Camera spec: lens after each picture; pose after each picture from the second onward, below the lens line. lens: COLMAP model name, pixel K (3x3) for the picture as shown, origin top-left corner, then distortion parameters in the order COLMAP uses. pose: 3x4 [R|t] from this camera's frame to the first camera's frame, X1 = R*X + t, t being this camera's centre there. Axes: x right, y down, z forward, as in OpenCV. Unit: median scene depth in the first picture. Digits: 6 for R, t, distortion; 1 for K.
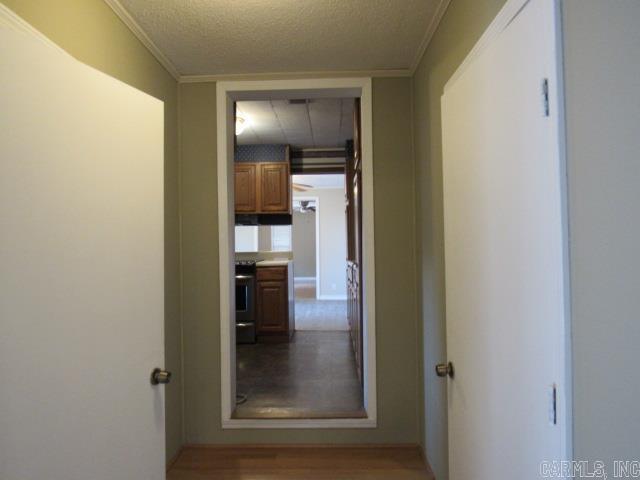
lens RADIAL K [[456.8, 0, 320.0], [0, 456.8, 240.0], [0, 0, 1]] dist [-0.025214, 0.000167]
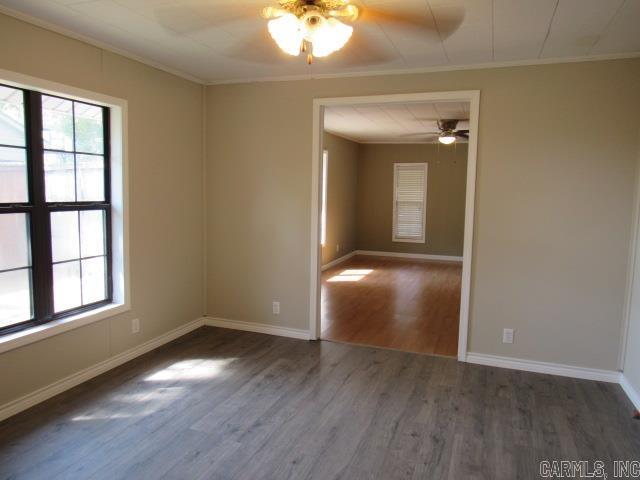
lens RADIAL K [[456.8, 0, 320.0], [0, 456.8, 240.0], [0, 0, 1]] dist [-0.025214, 0.000167]
pose [[0.945667, 0.057159, -0.320074, -0.000792], [-0.016175, 0.991477, 0.129272, -0.033992], [0.324735, -0.117071, 0.938532, 1.041171]]
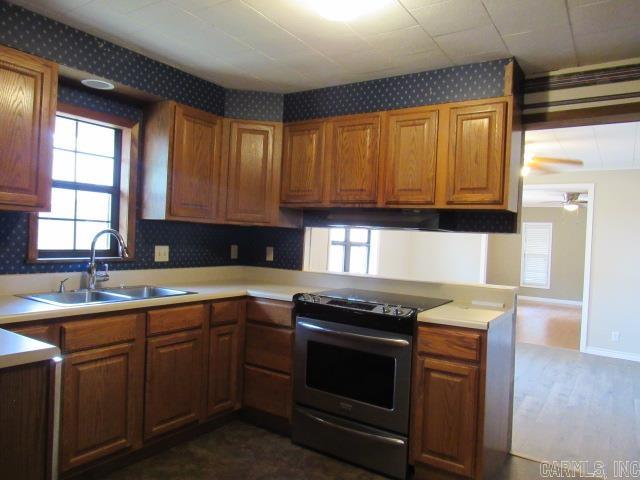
lens RADIAL K [[456.8, 0, 320.0], [0, 456.8, 240.0], [0, 0, 1]] dist [-0.025214, 0.000167]
pose [[0.847539, 0.052321, -0.528148, 0.016552], [-0.046197, 0.998625, 0.024796, -0.030487], [0.528719, 0.003383, 0.848790, 0.516159]]
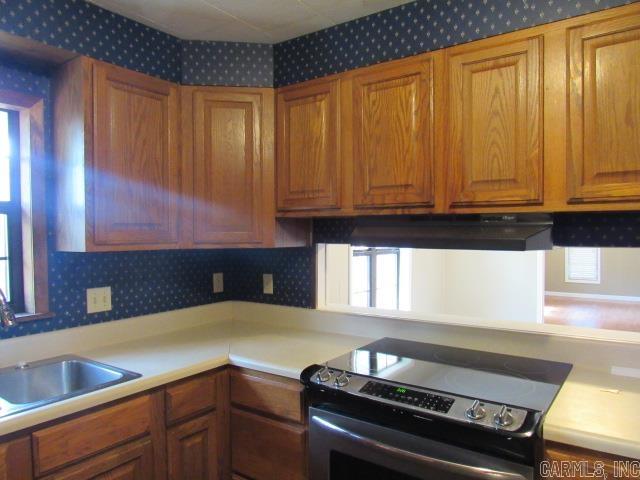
lens RADIAL K [[456.8, 0, 320.0], [0, 456.8, 240.0], [0, 0, 1]] dist [-0.025214, 0.000167]
pose [[0.831314, 0.014566, -0.555613, -0.100867], [0.006788, 0.999316, 0.036354, -0.052165], [0.555762, -0.033993, 0.830646, 0.696448]]
